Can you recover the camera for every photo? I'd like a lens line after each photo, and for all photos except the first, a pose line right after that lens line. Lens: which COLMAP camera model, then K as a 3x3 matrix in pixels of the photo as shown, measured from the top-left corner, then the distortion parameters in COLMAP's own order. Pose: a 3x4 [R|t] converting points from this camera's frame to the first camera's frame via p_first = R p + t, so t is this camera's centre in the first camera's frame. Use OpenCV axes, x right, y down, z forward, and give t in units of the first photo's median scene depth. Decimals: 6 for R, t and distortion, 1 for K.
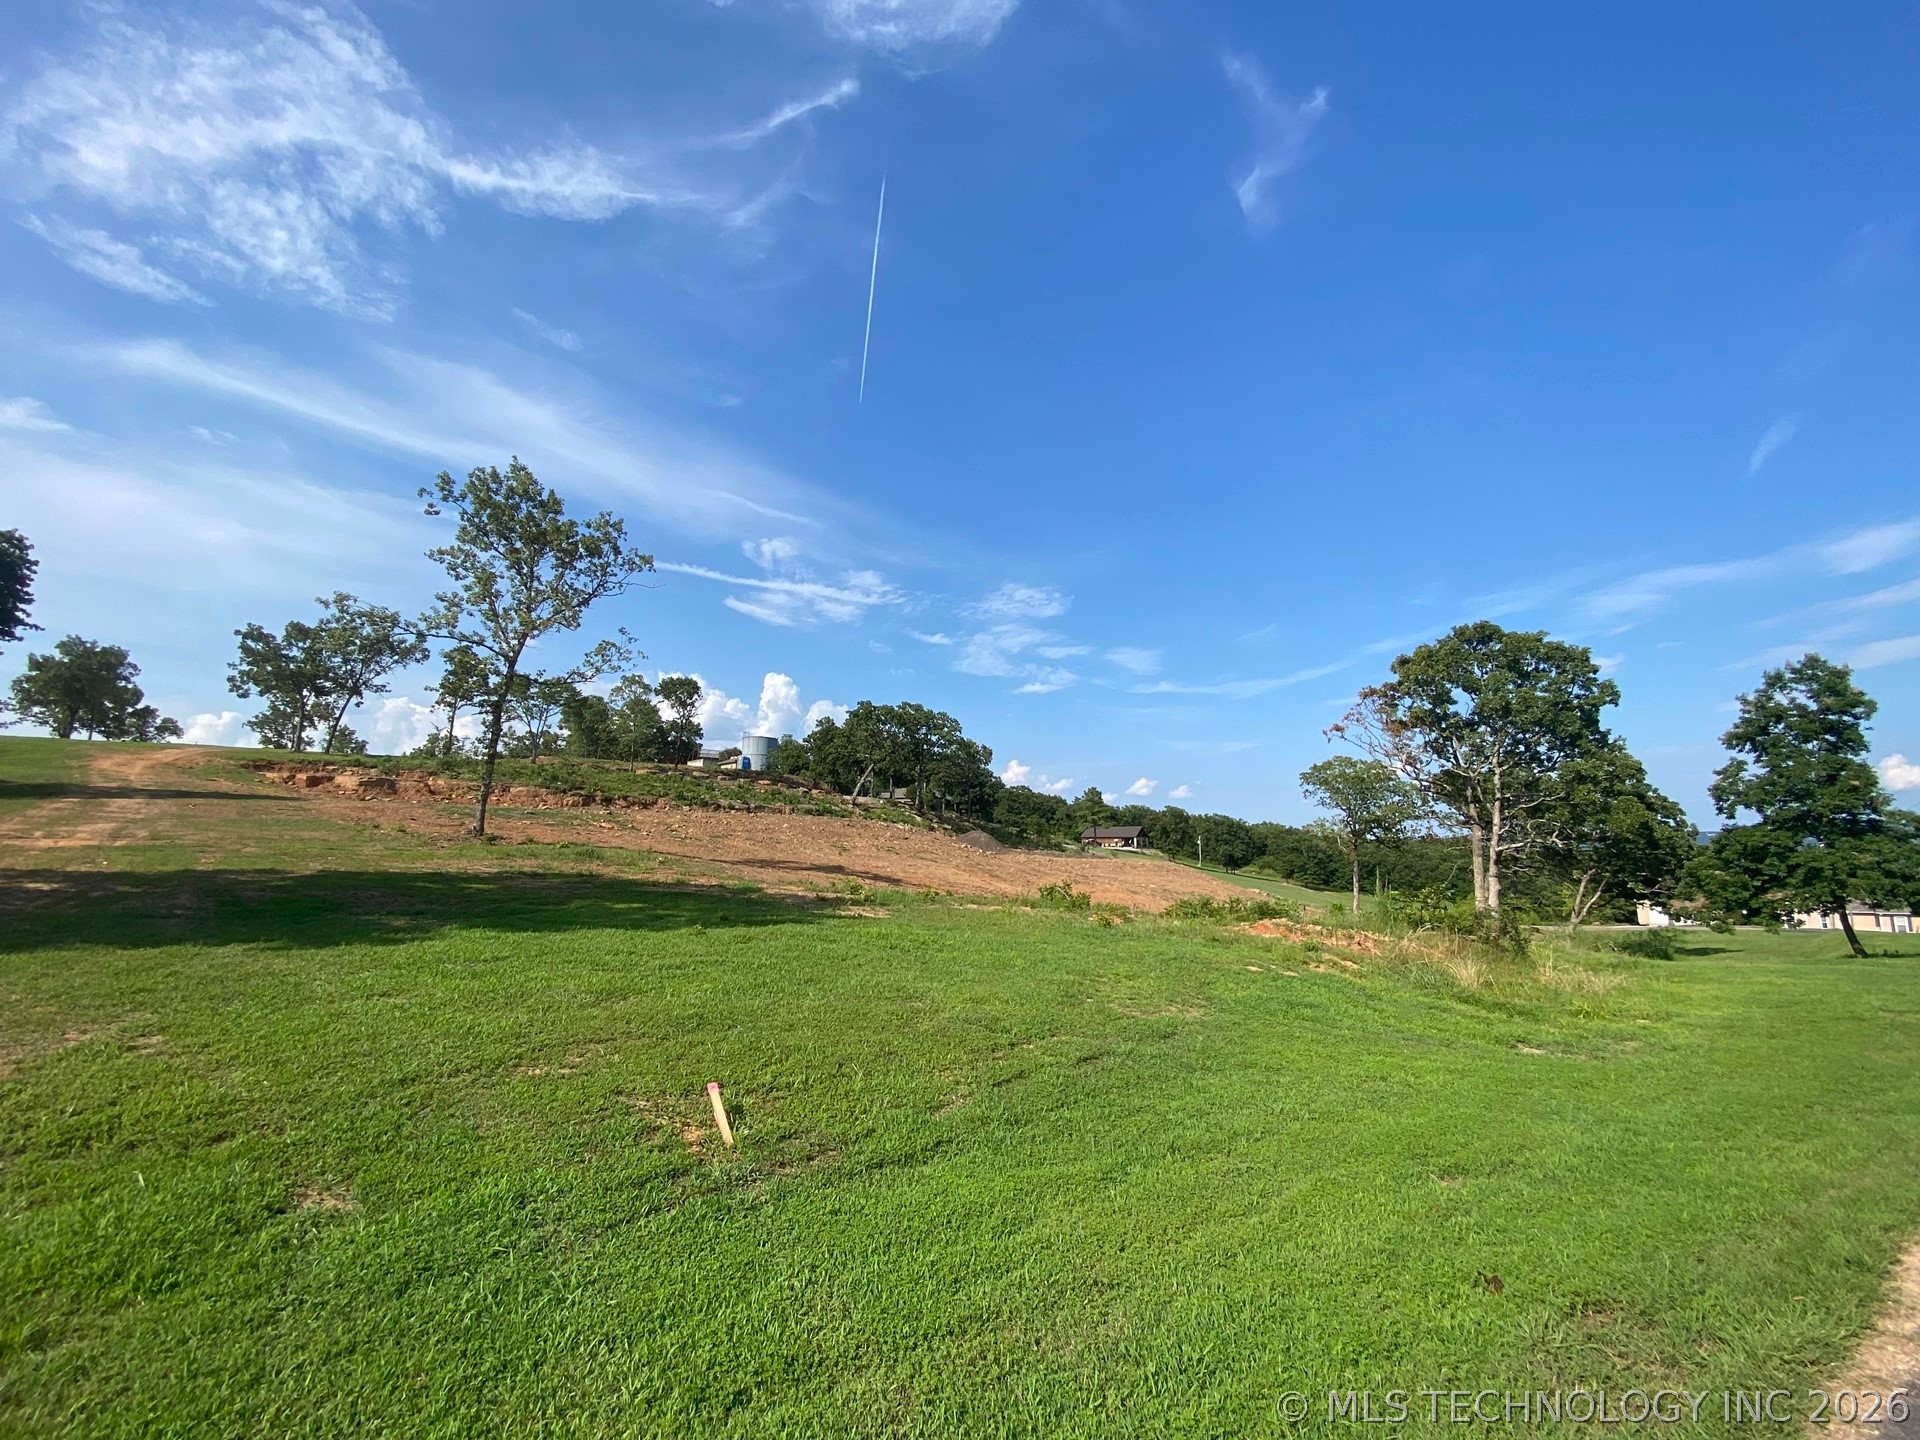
lens RADIAL K [[783.1, 0, 978.8], [0, 783.1, 704.6], [0, 0, 1]] dist [0.021322, -0.017593]
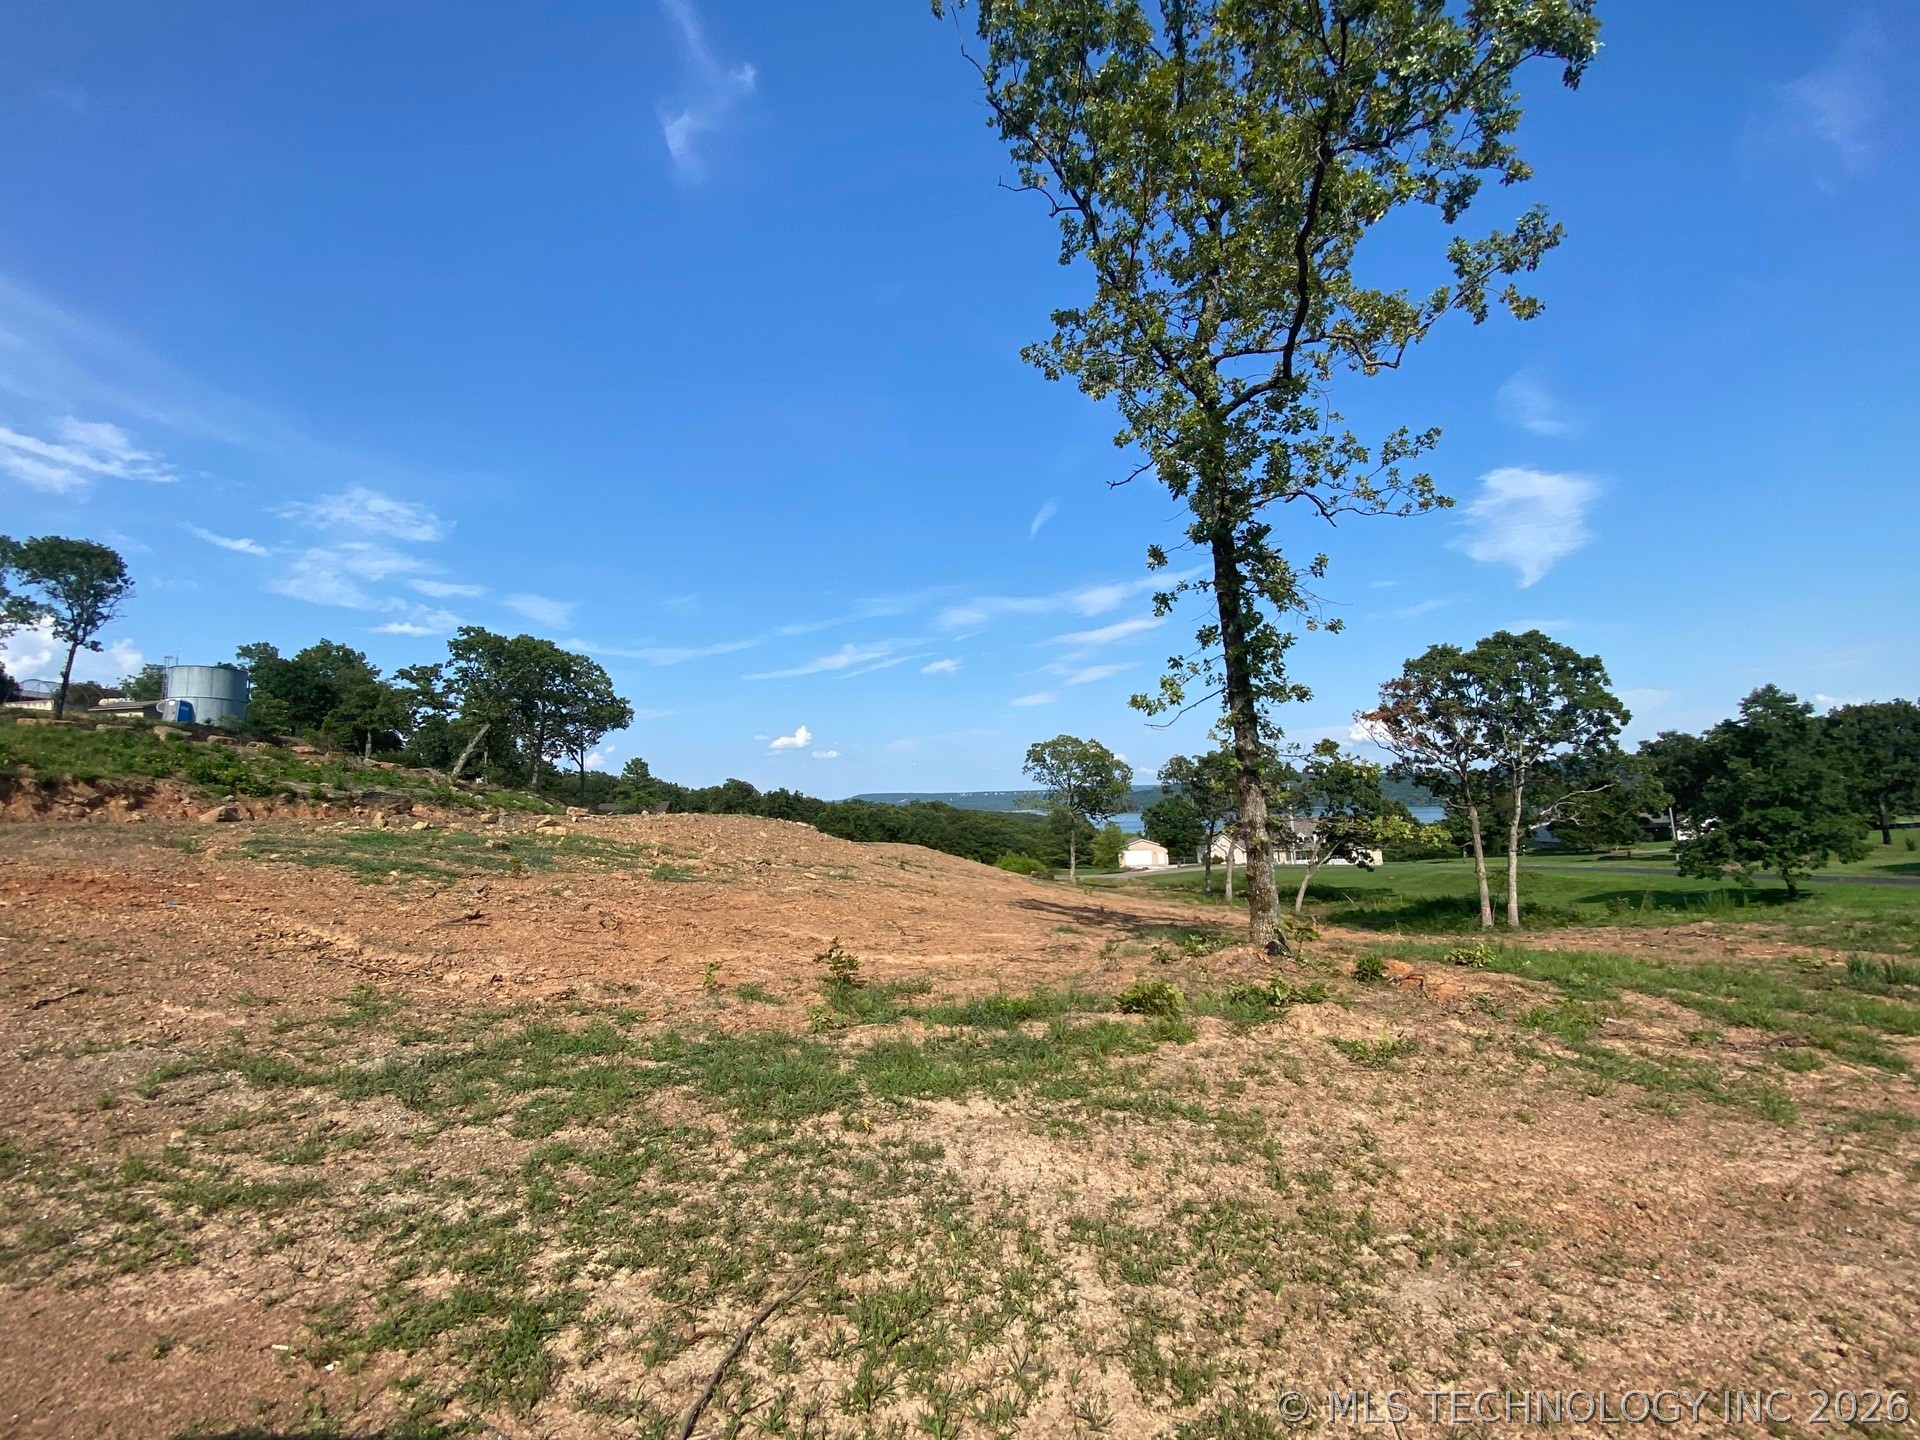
lens RADIAL K [[783.1, 0, 955.2], [0, 783.1, 726.2], [0, 0, 1]] dist [0.021322, -0.017593]
pose [[0.758634, 0.037274, 0.650450, -0.296471], [-0.081423, 0.995959, 0.037892, 0.022049], [-0.646409, -0.081708, 0.758603, 0.257958]]
